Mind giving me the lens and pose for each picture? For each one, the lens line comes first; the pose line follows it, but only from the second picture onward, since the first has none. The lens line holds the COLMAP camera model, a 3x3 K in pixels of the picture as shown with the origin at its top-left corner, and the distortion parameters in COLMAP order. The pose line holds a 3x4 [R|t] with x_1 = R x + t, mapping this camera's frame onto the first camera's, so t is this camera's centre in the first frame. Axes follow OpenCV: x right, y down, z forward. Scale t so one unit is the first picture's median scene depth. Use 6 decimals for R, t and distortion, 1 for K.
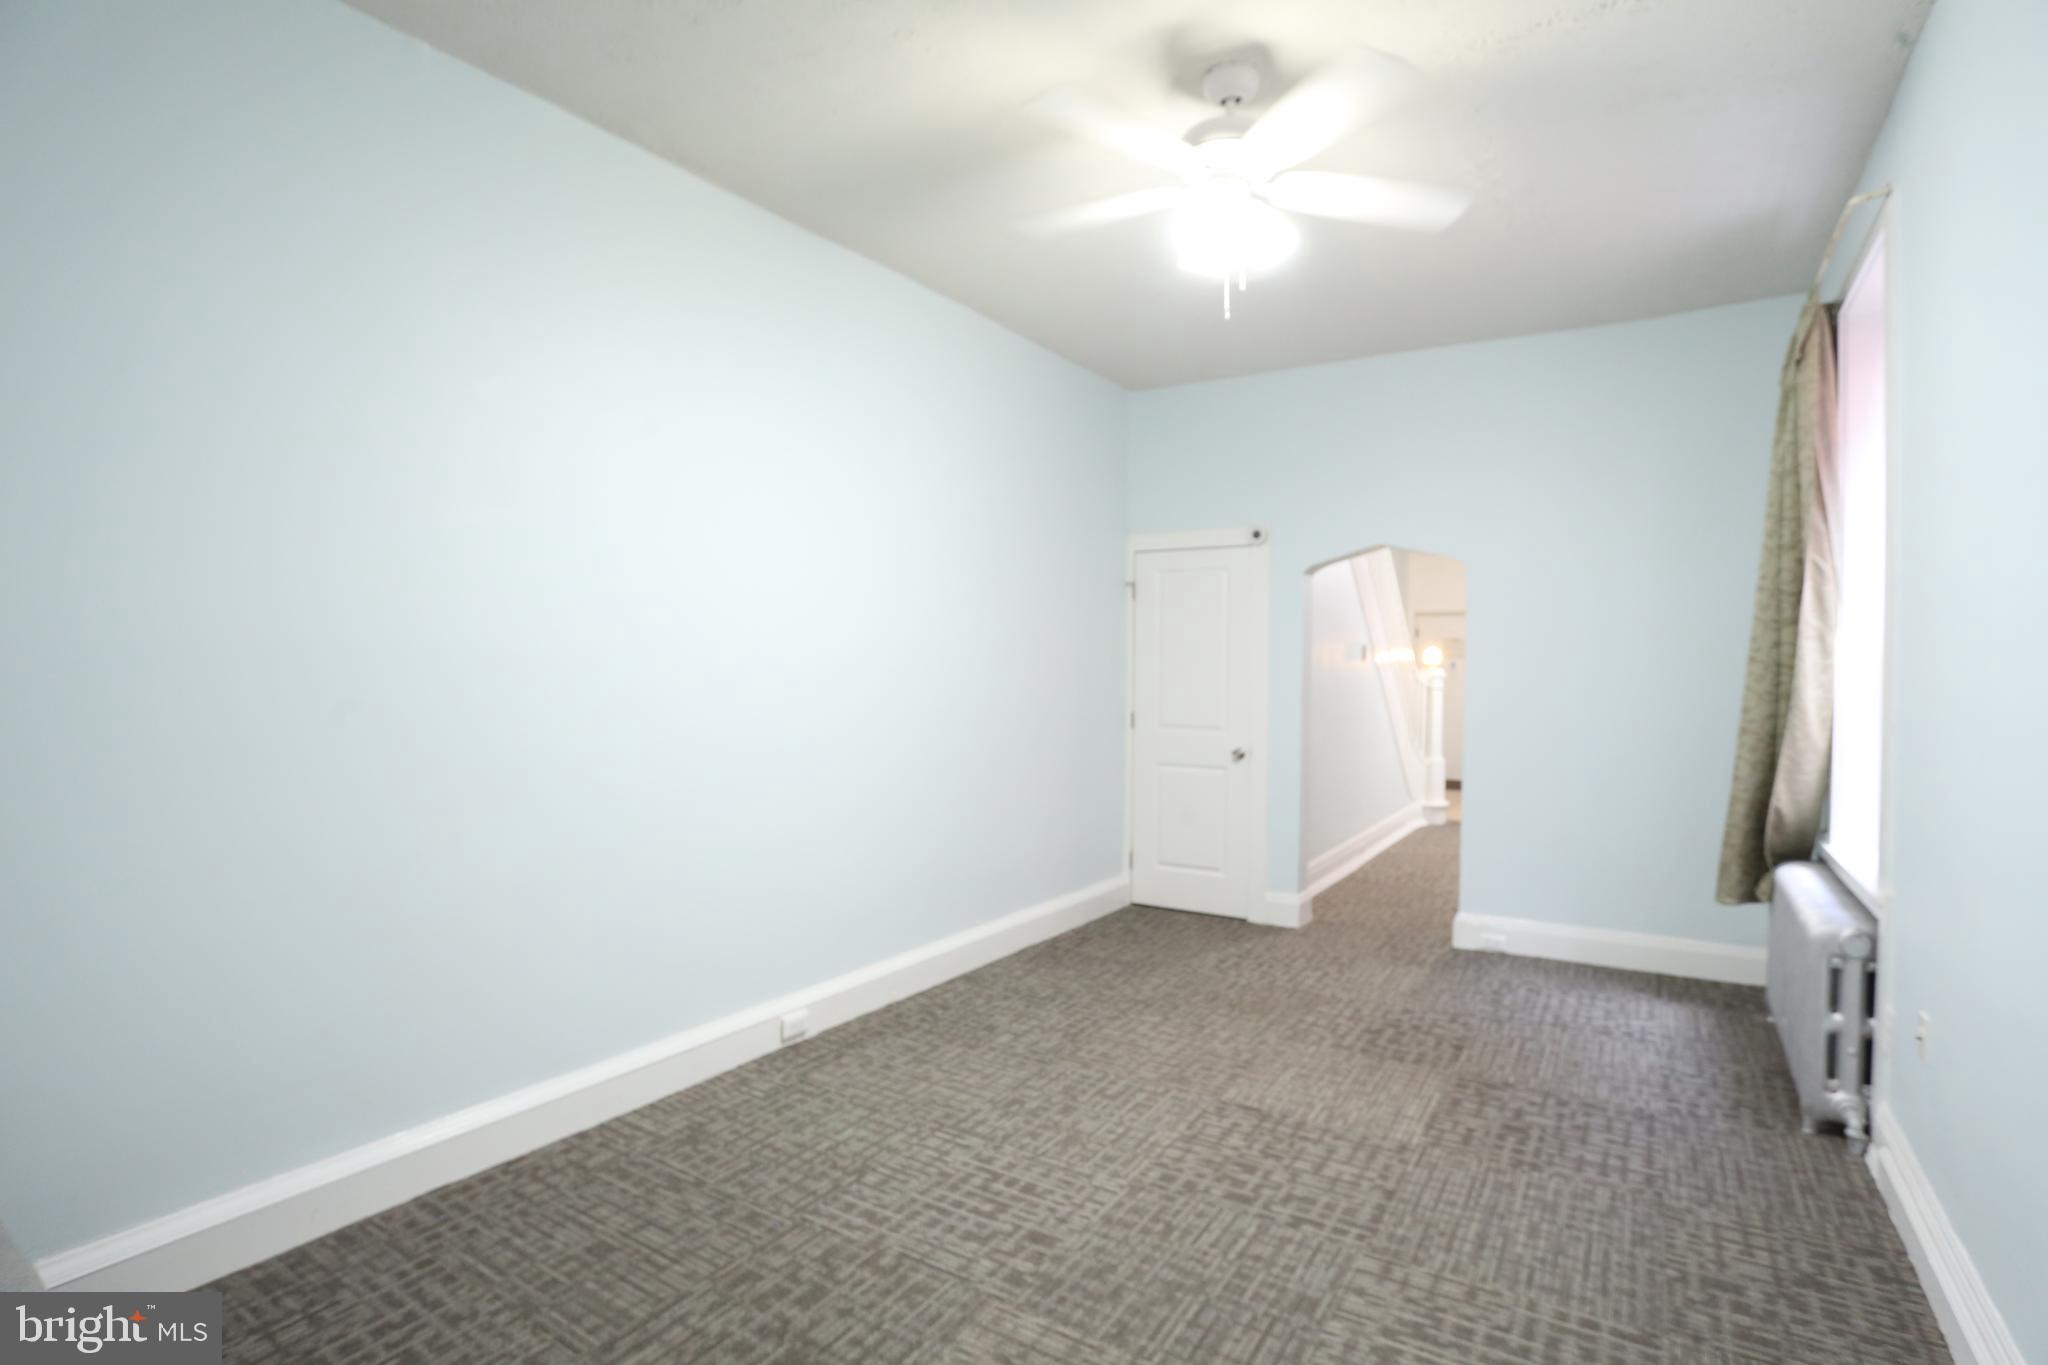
lens RADIAL K [[988.3, 0, 1029.1], [0, 988.3, 689.1], [0, 0, 1]] dist [-0.014206, 0.003259]
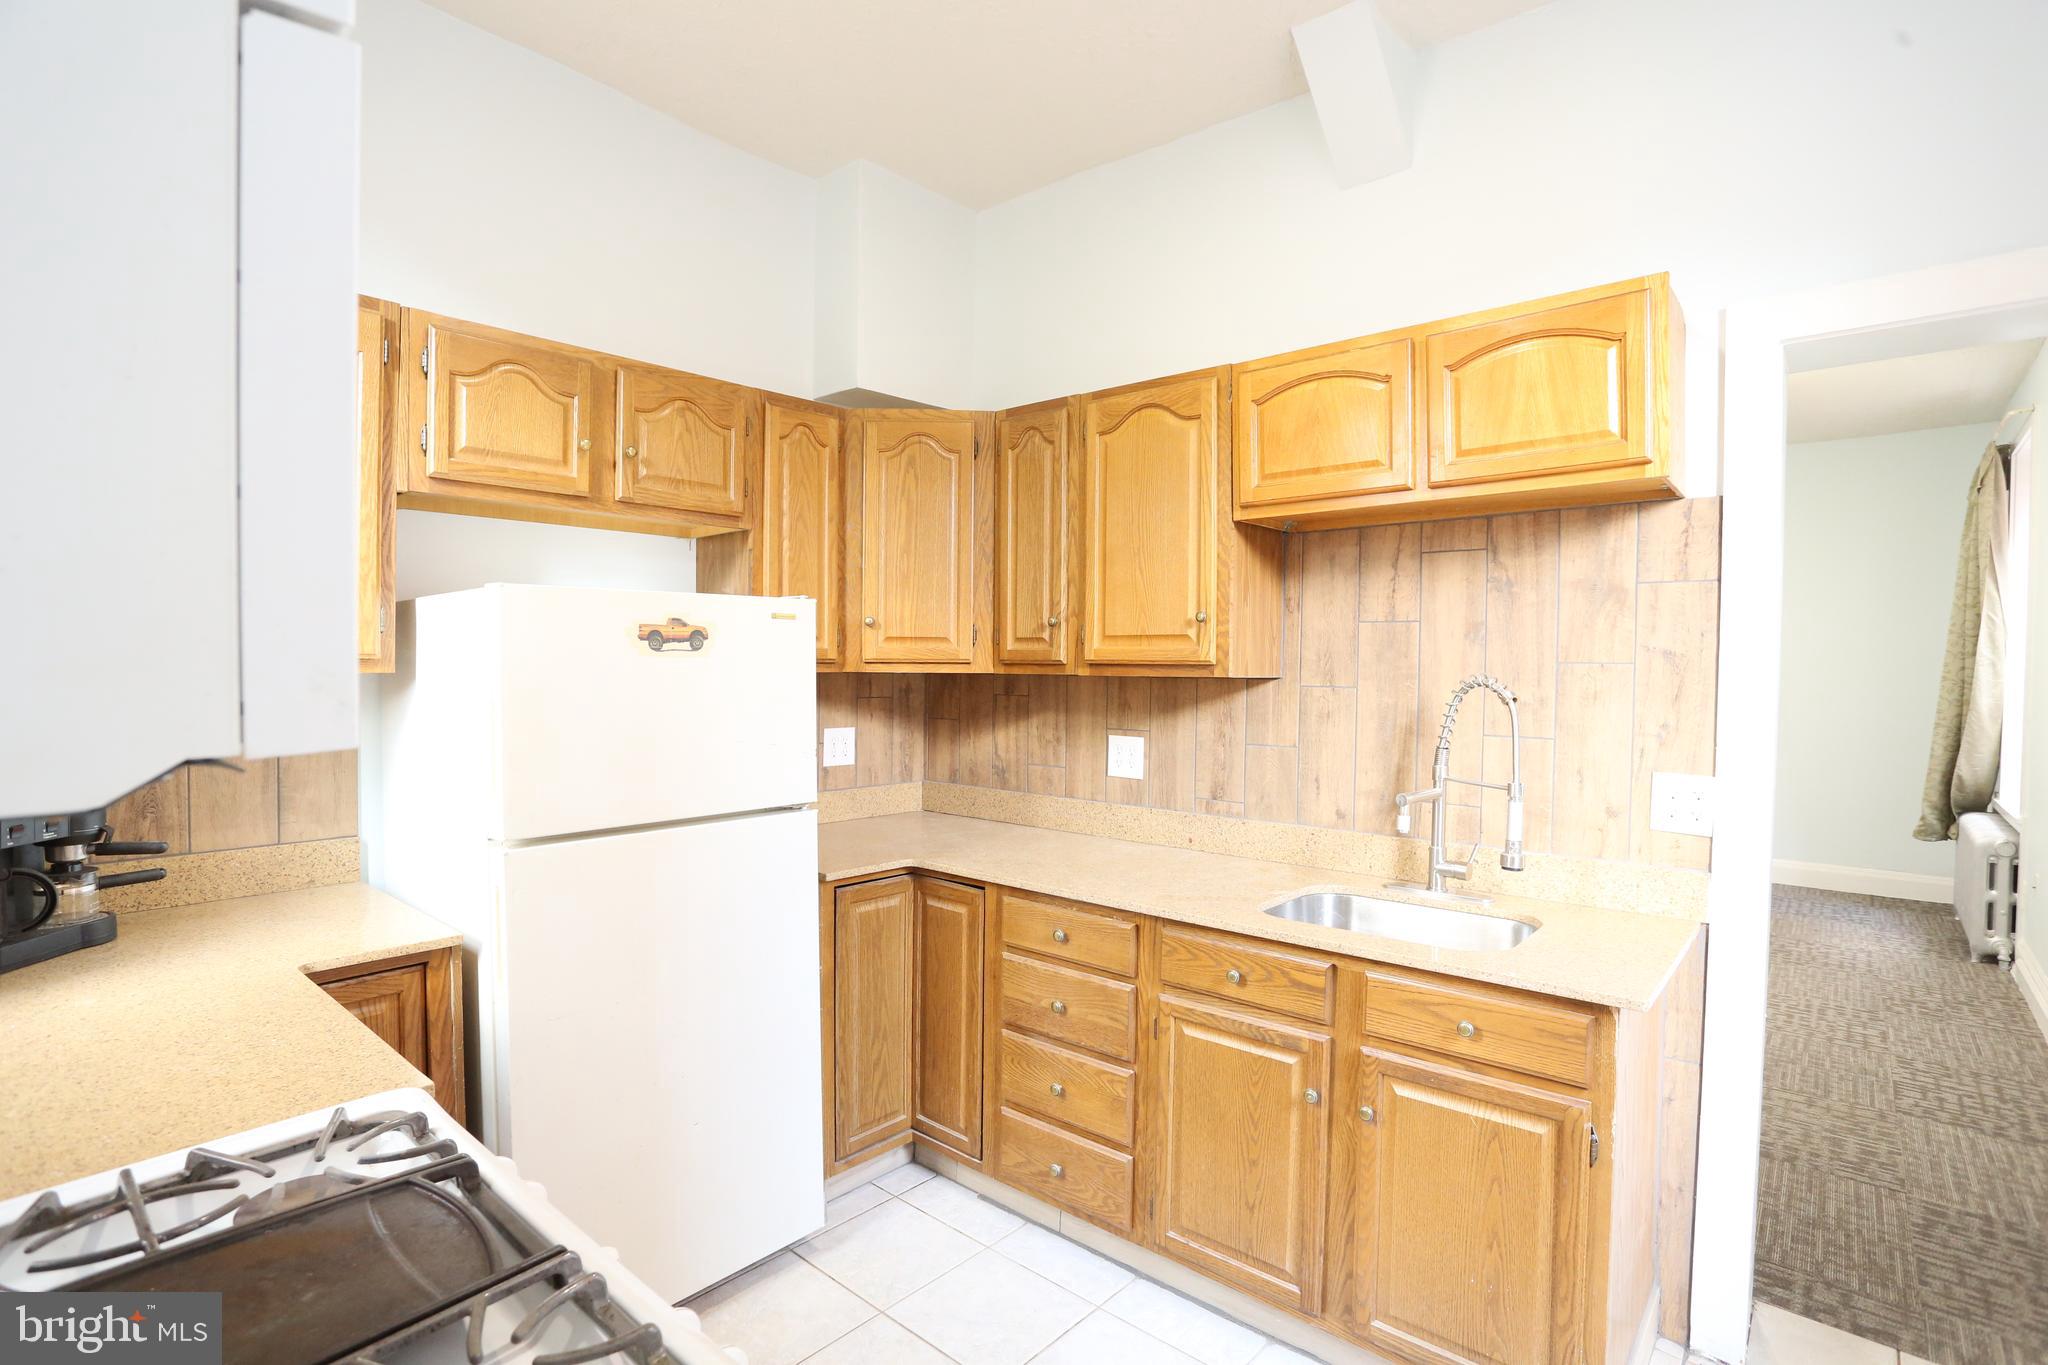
lens RADIAL K [[988.3, 0, 1014.7], [0, 988.3, 679.2], [0, 0, 1]] dist [-0.014206, 0.003259]
pose [[0.989646, 0.015092, -0.142736, -0.615919], [-0.015804, 0.999868, -0.003855, 0.000319], [0.142659, 0.006071, 0.989753, -0.919664]]
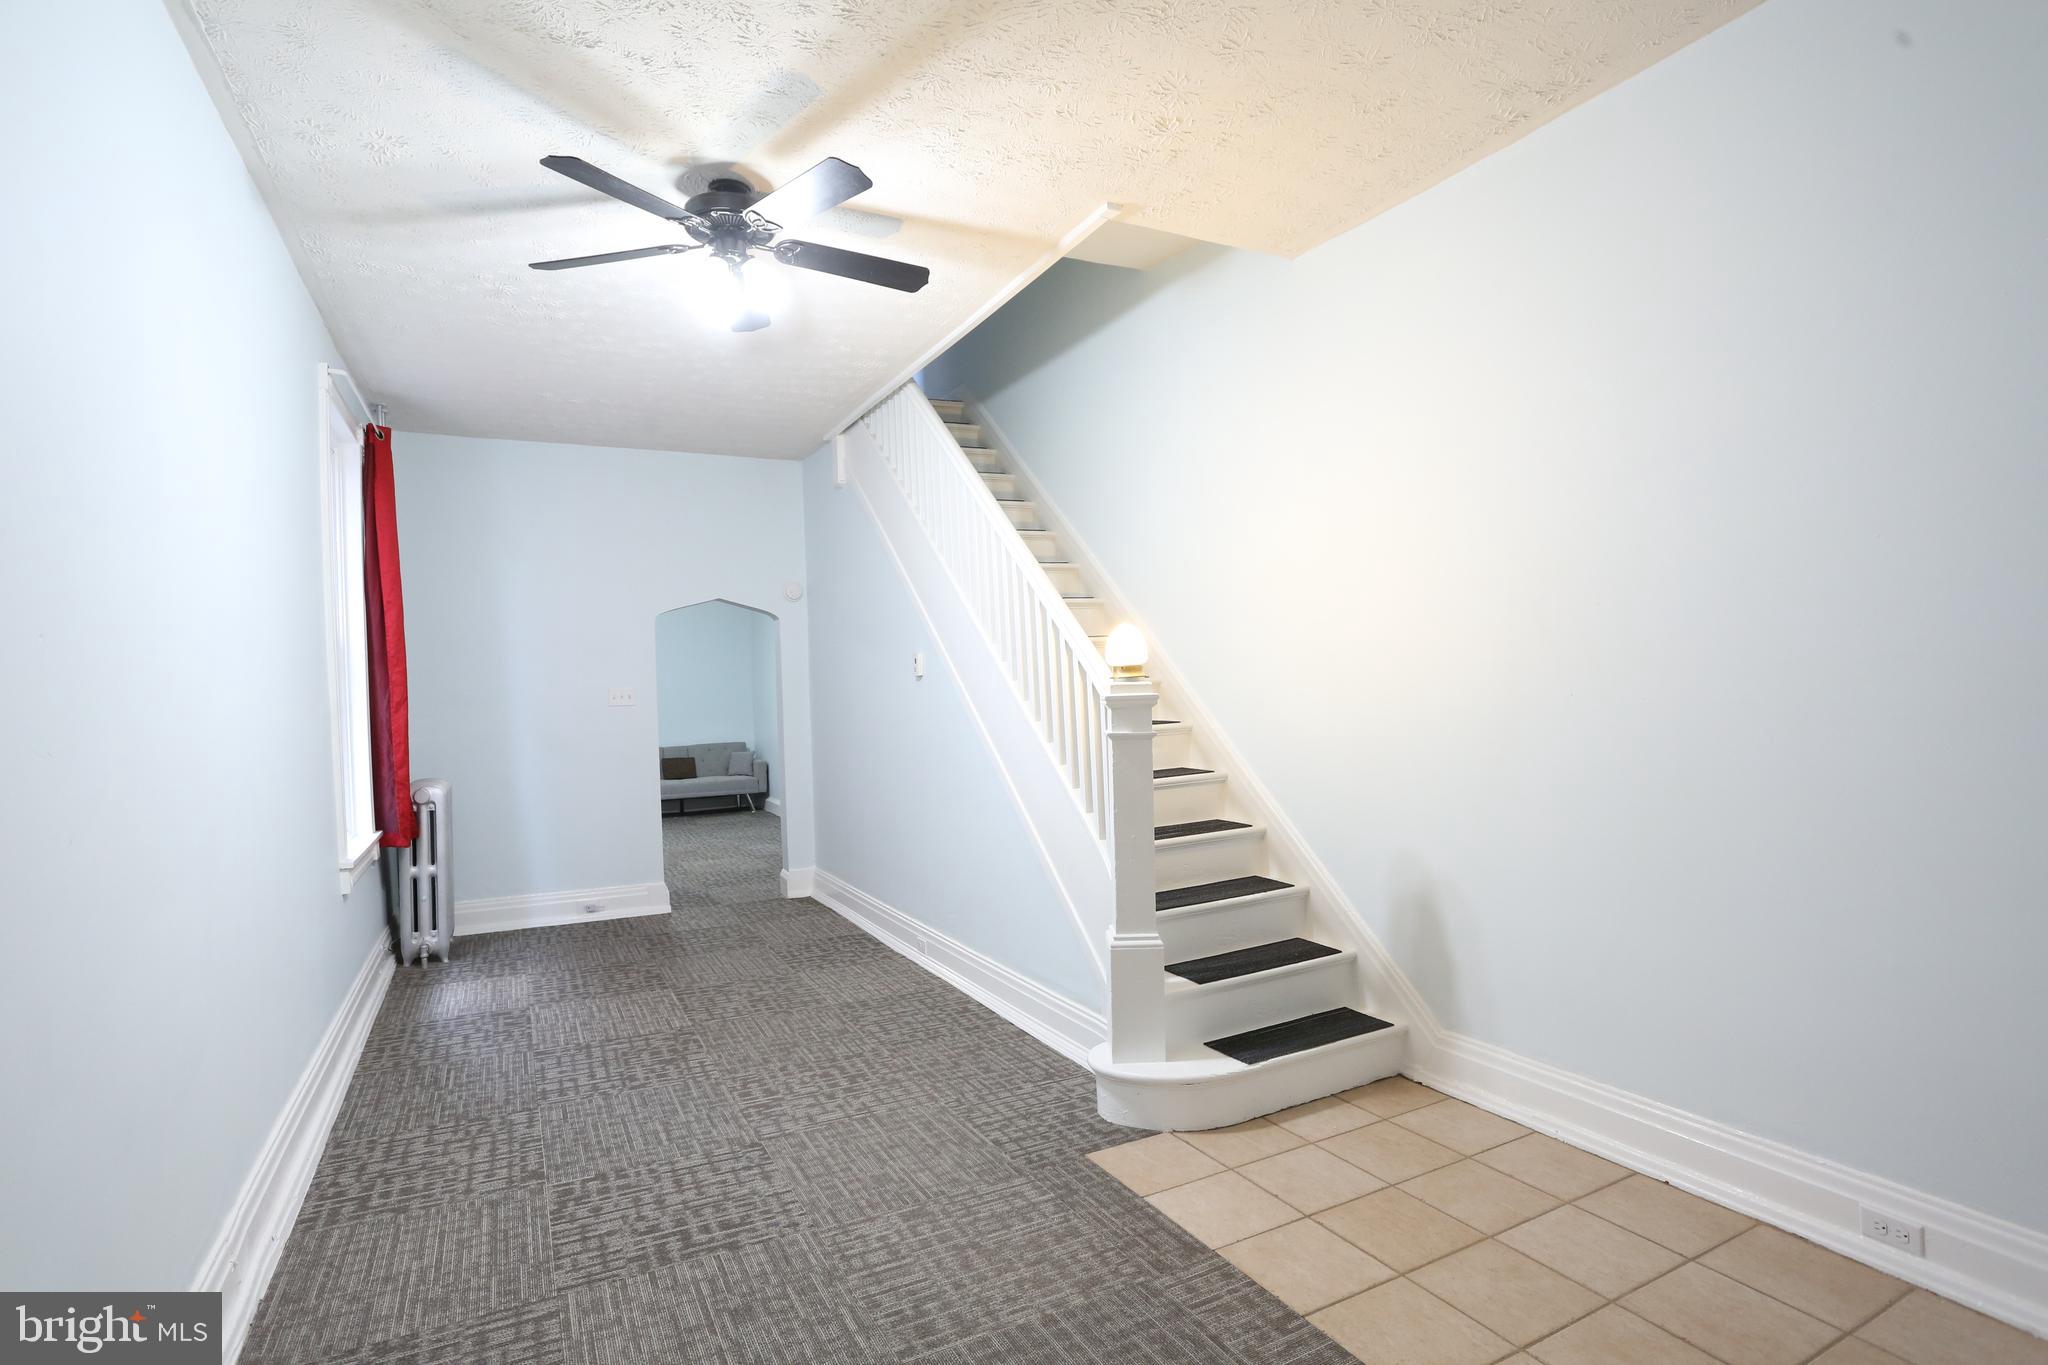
lens RADIAL K [[1009.6, 0, 1023.0], [0, 1009.6, 676.1], [0, 0, 1]] dist [-0.057586, 0.015587]
pose [[-0.503156, 0.015287, -0.864061, 0.916878], [0.029304, 0.999570, 0.000620, -0.033819], [0.863699, -0.025008, -0.503388, 2.147303]]
